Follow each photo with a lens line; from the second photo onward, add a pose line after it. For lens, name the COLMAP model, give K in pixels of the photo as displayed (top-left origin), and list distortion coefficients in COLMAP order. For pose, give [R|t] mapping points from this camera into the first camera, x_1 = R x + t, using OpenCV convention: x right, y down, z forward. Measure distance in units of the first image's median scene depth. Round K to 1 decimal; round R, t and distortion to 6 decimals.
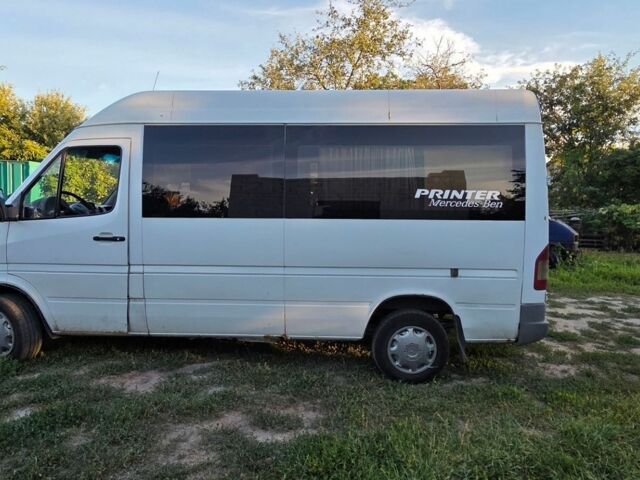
lens RADIAL K [[430.3, 0, 324.8], [0, 430.3, 241.4], [0, 0, 1]] dist [0.001224, -0.000222]
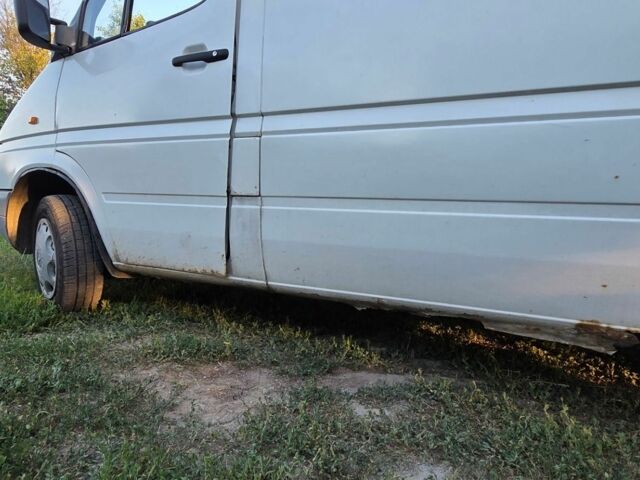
lens RADIAL K [[430.3, 0, 310.3], [0, 430.3, 240.3], [0, 0, 1]] dist [0.001224, -0.000222]
pose [[0.904368, 0.053088, -0.423439, -0.195502], [-0.067938, 0.997488, -0.020043, 0.185167], [0.421311, 0.046894, 0.905703, 0.650908]]
